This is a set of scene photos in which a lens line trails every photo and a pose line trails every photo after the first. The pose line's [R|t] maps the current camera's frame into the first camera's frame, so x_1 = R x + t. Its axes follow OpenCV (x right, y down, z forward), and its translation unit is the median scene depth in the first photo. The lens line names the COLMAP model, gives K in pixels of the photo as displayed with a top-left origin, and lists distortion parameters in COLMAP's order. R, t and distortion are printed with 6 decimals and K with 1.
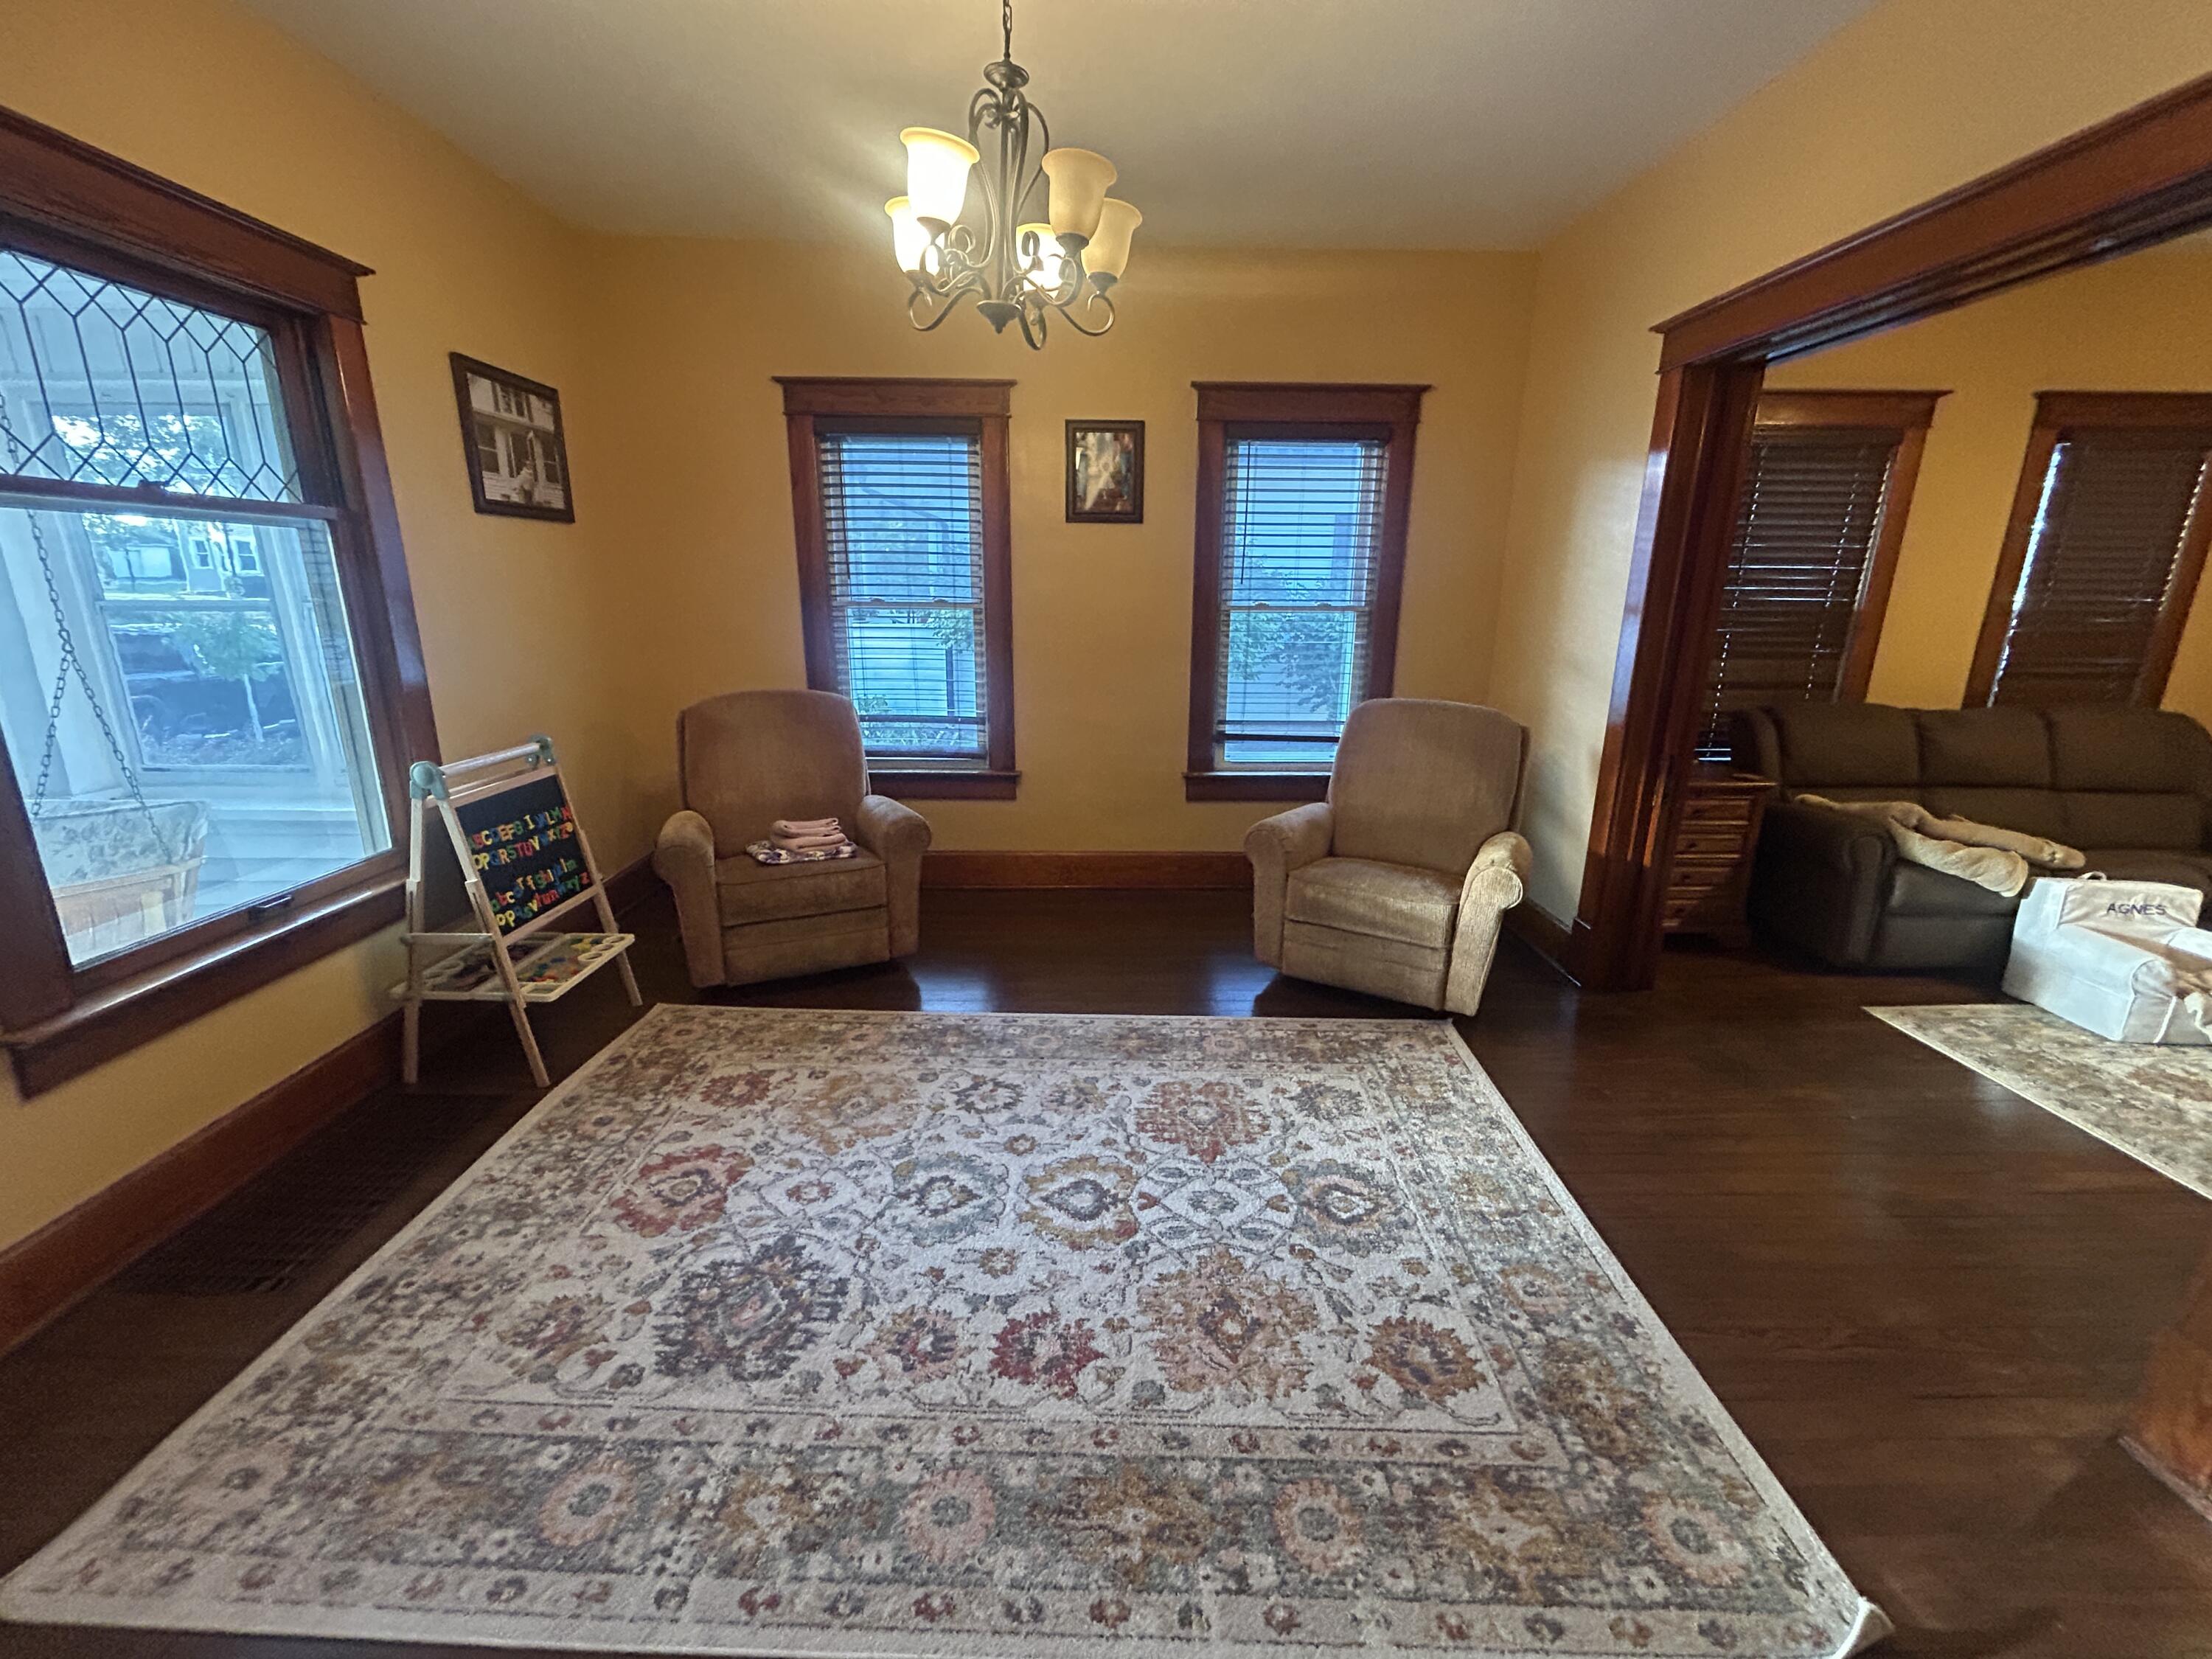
lens RADIAL K [[900.4, 0, 1100.3], [0, 900.4, 831.5], [0, 0, 1]] dist [-0.001899, 0.001558]
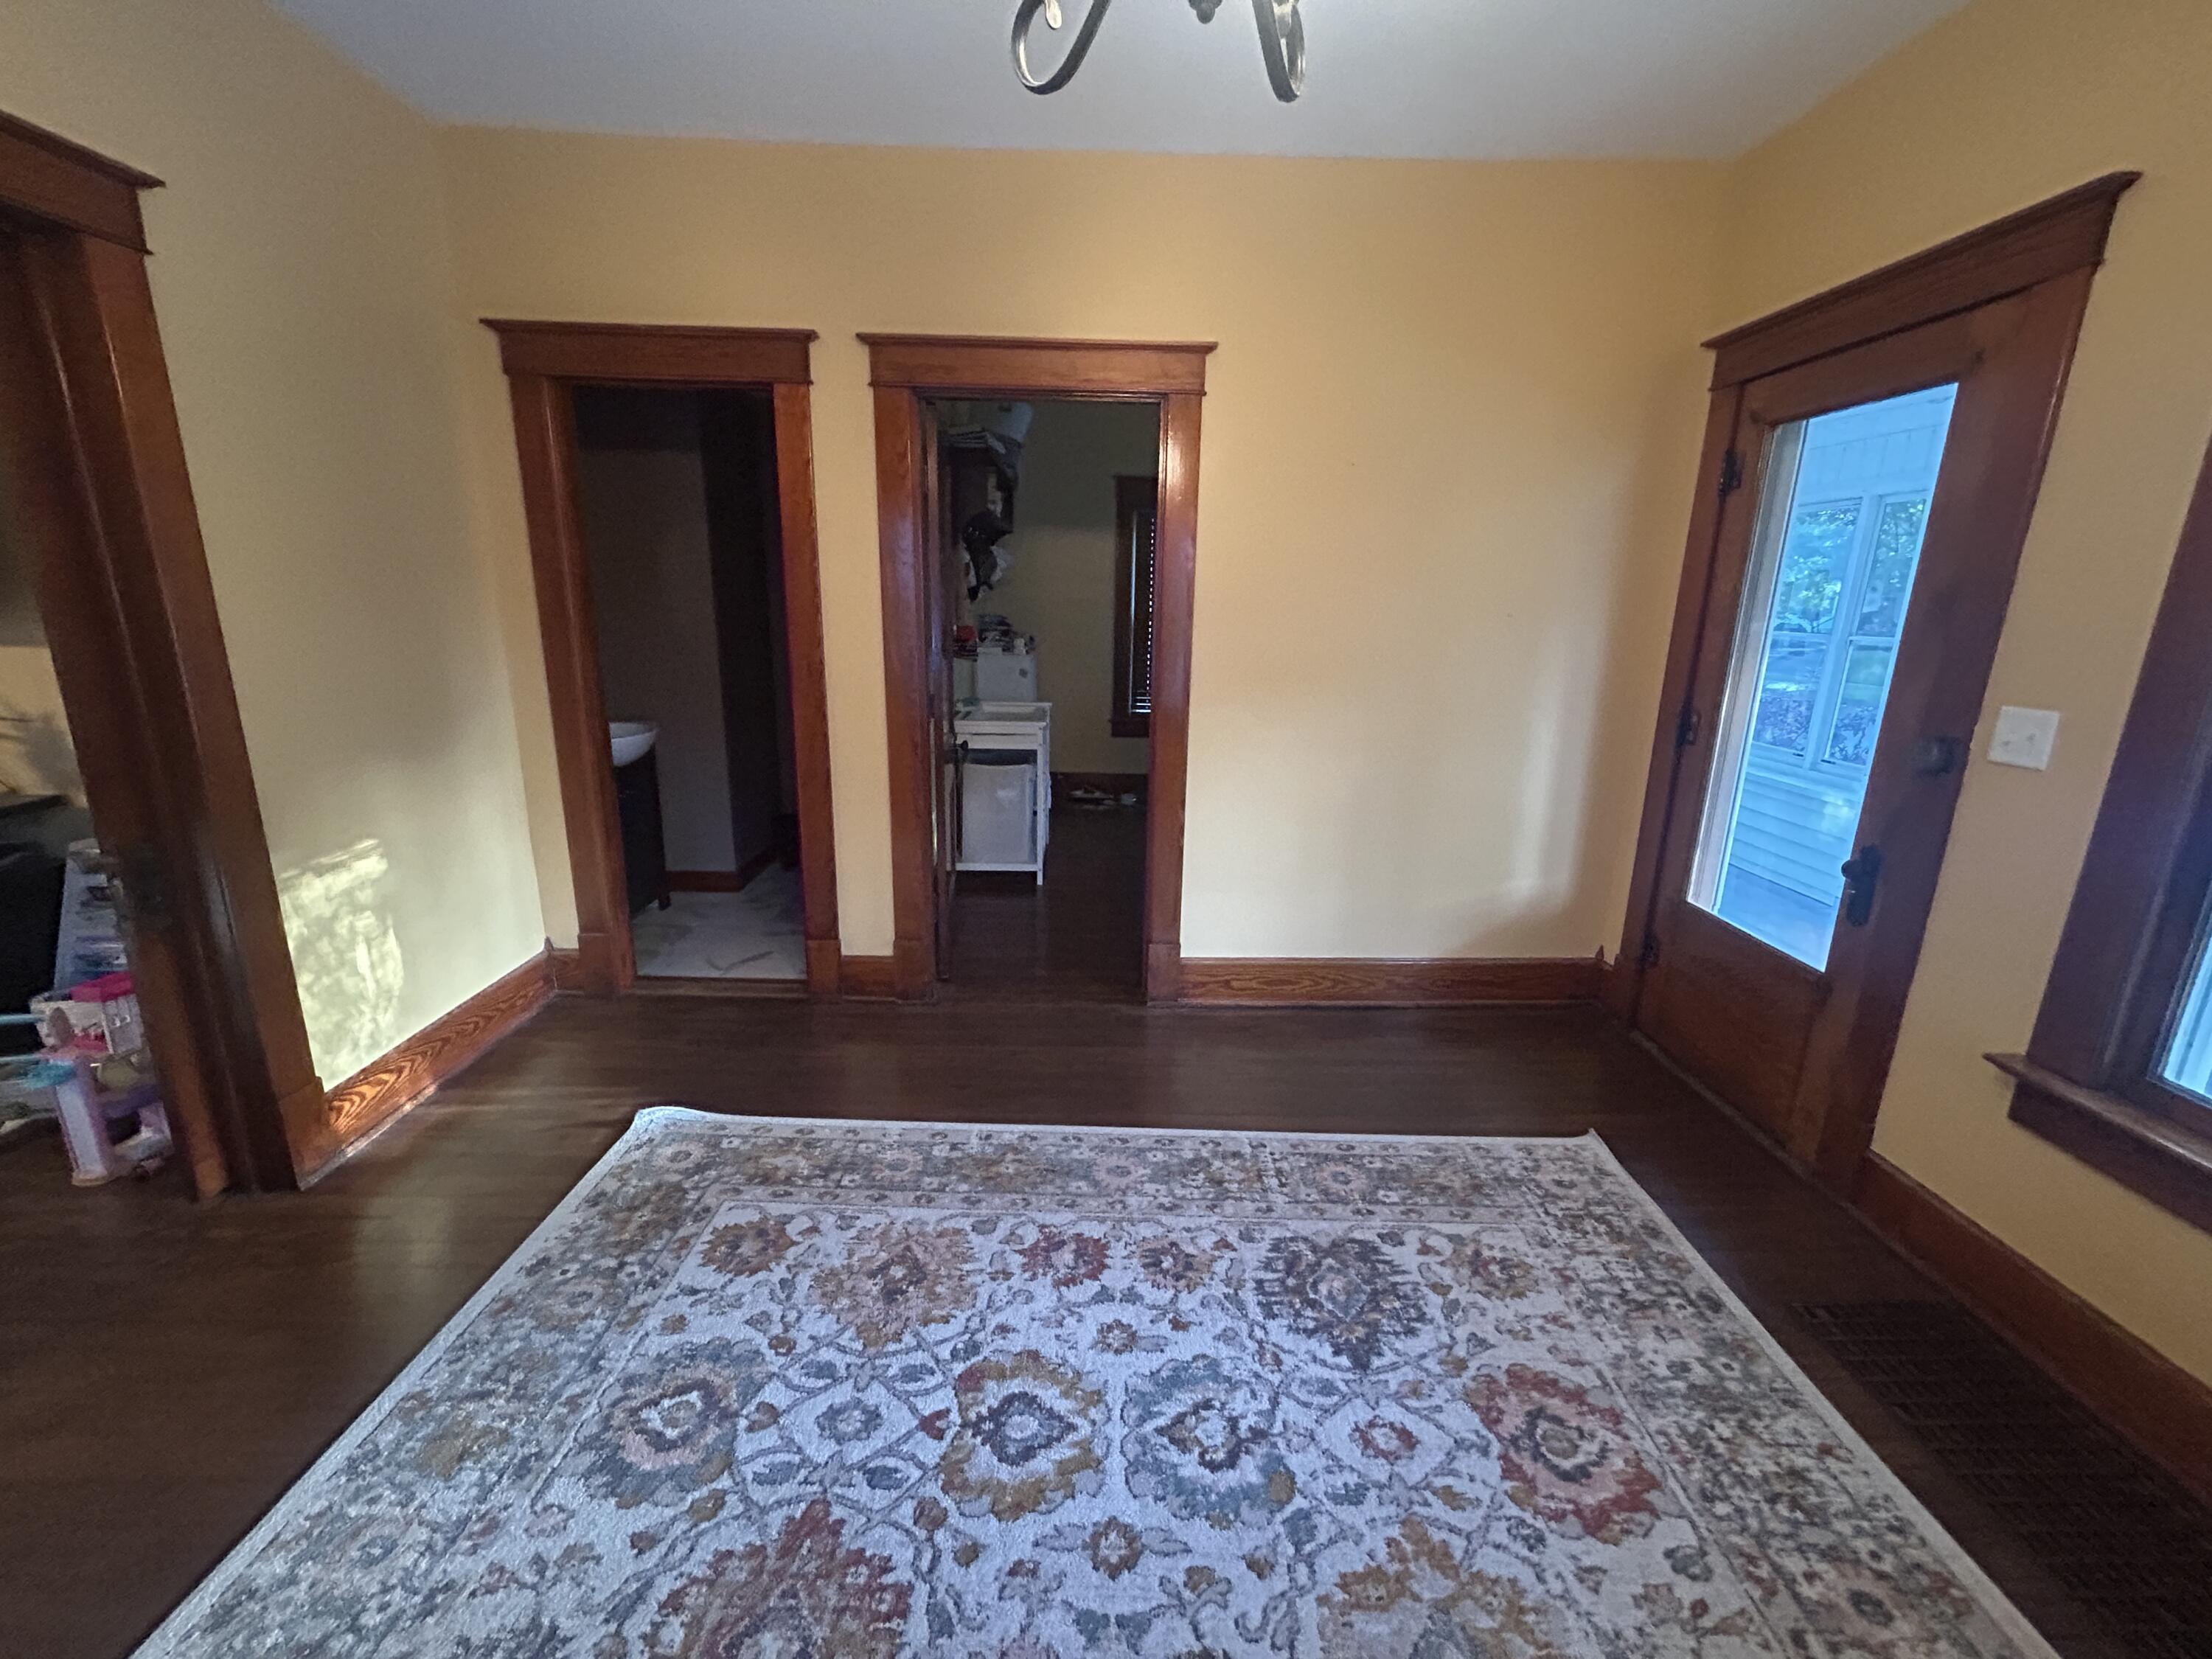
lens RADIAL K [[900.4, 0, 1101.8], [0, 900.4, 826.8], [0, 0, 1]] dist [-0.001899, 0.001558]
pose [[-0.999508, -0.029168, -0.011560, -0.066553], [-0.031057, 0.867413, 0.496618, -0.420304], [-0.004458, 0.496733, -0.867892, 1.461550]]
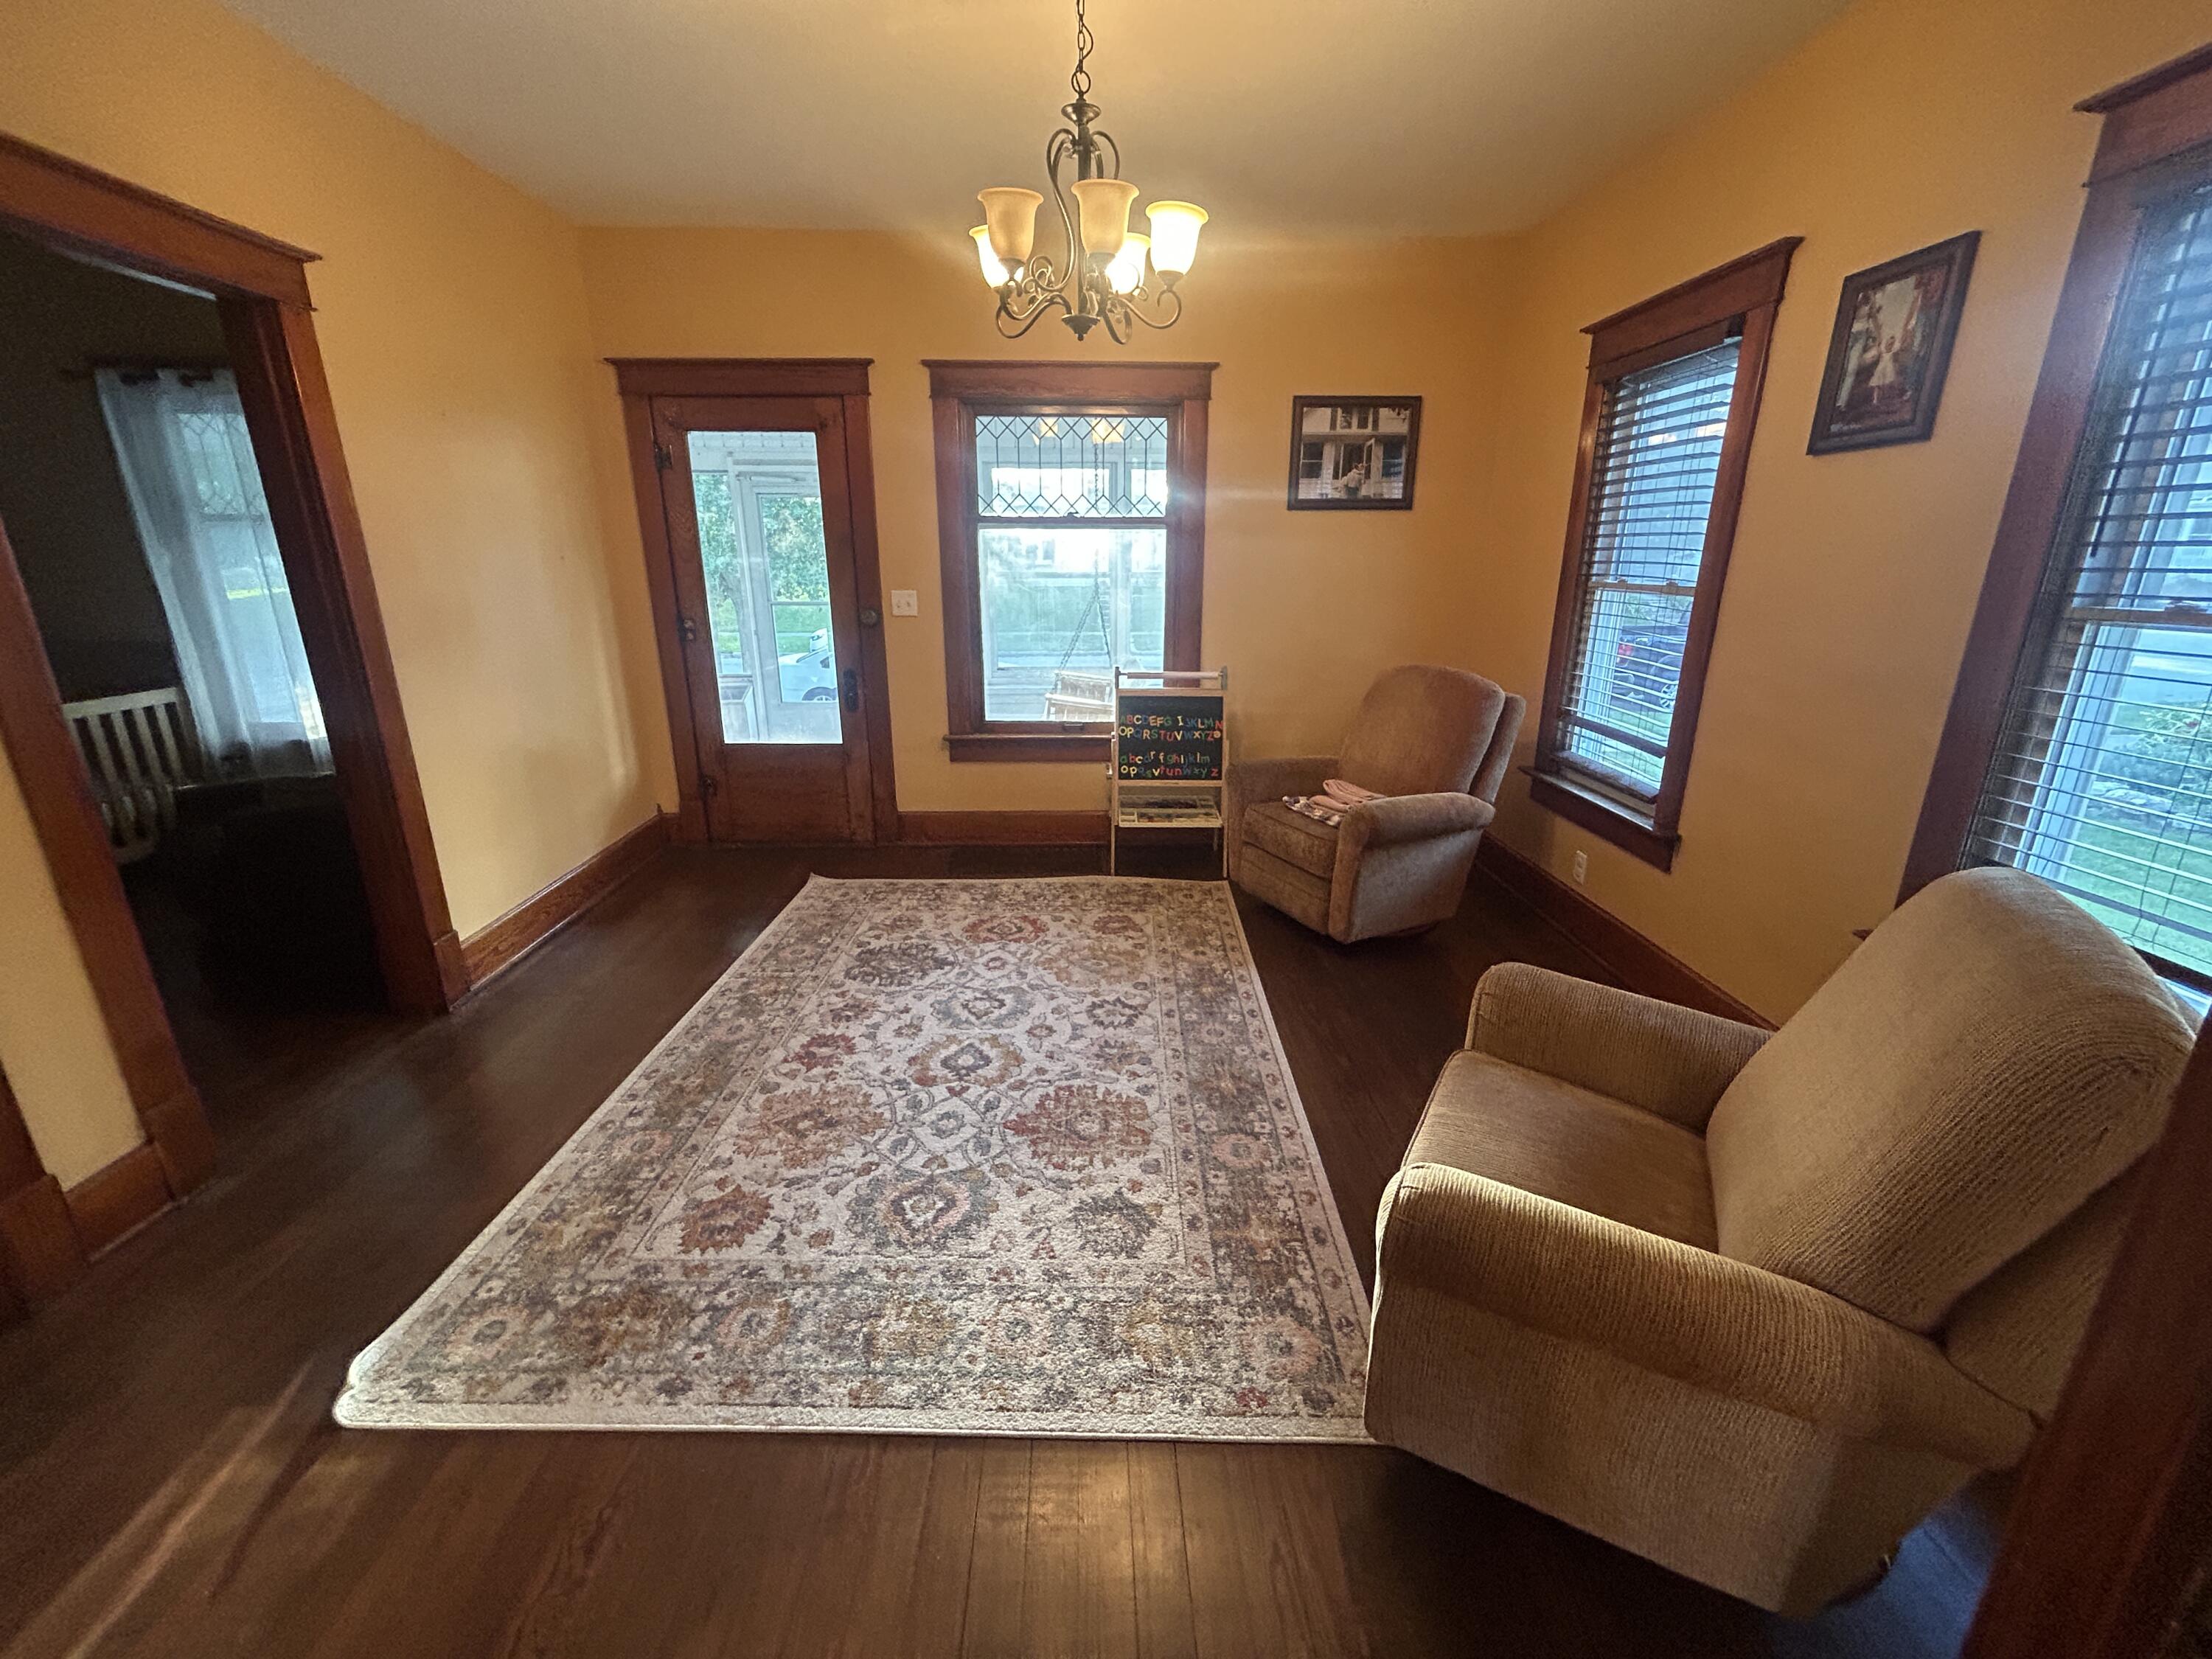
lens RADIAL K [[900.4, 0, 1104.0], [0, 900.4, 826.7], [0, 0, 1]] dist [-0.001899, 0.001558]
pose [[0.009346, 0.280426, -0.959830, 1.121745], [-0.263862, 0.926543, 0.268132, -0.281109], [0.964515, 0.250757, 0.082653, 1.040811]]
